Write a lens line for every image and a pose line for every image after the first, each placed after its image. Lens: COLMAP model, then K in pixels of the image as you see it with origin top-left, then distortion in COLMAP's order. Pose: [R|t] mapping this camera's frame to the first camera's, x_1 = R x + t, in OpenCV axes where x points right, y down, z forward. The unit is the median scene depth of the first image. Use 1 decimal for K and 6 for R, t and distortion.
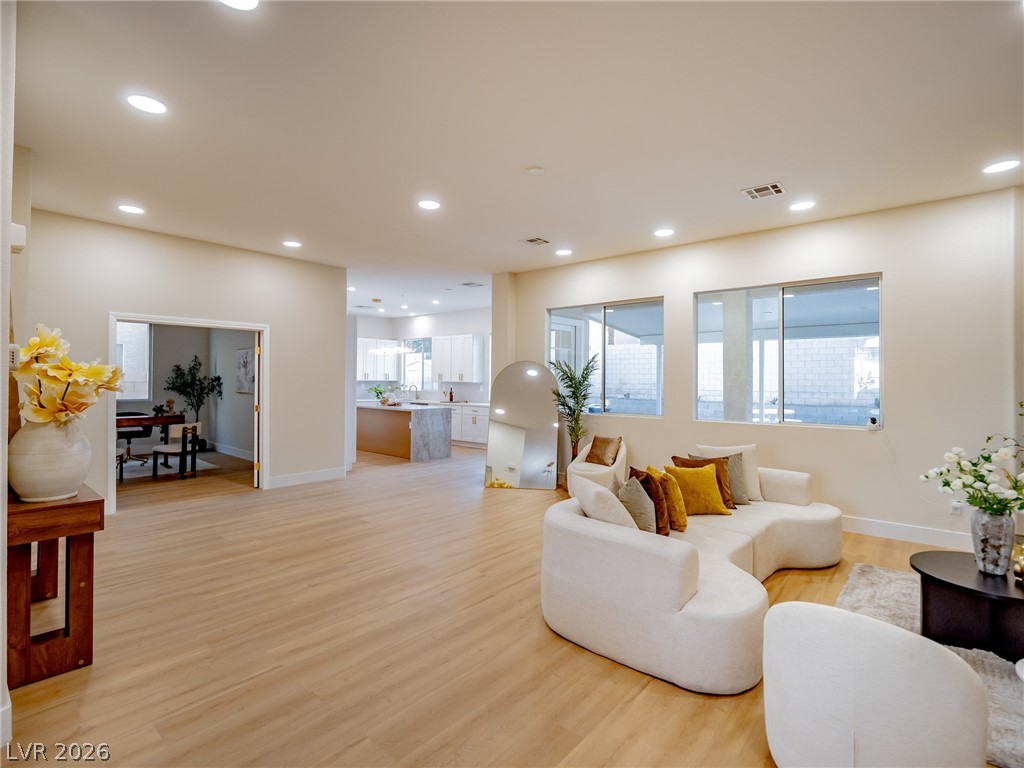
lens RADIAL K [[497.5, 0, 515.2], [0, 497.5, 377.5], [0, 0, 1]] dist [-0.004842, -0.007243]
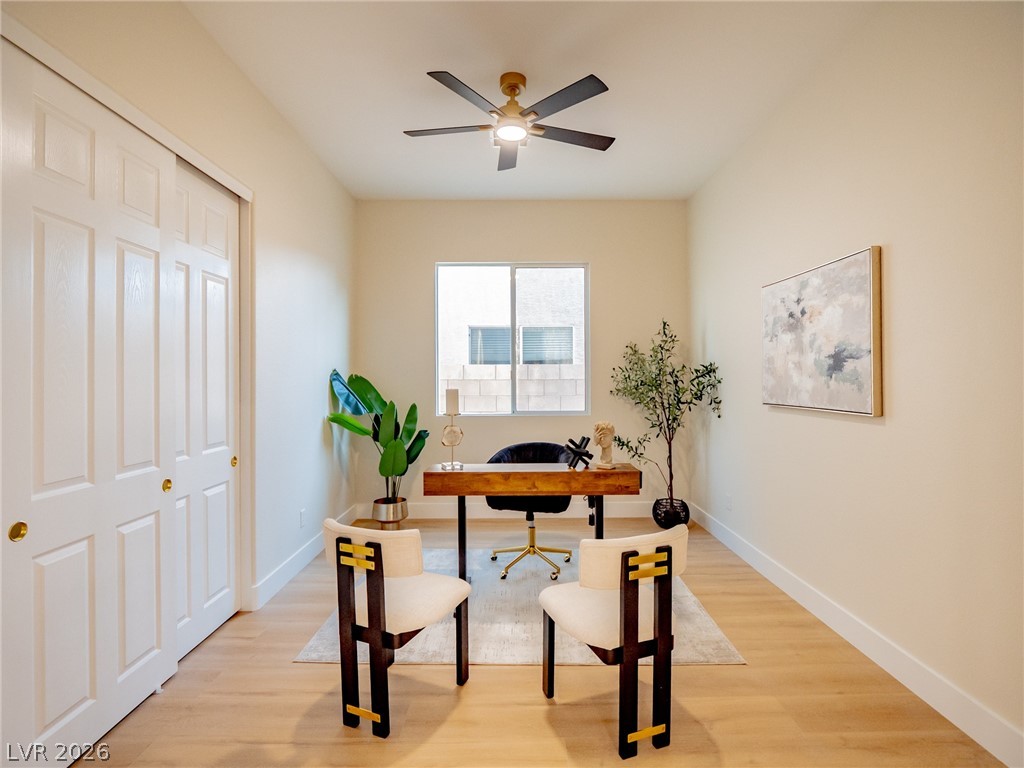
lens RADIAL K [[497.5, 0, 515.2], [0, 497.5, 377.5], [0, 0, 1]] dist [-0.004842, -0.007243]
pose [[0.648503, -0.013457, -0.761093, -0.386938], [0.014112, 0.999884, -0.005655, 0.009675], [0.761081, -0.007073, 0.648618, 0.600042]]
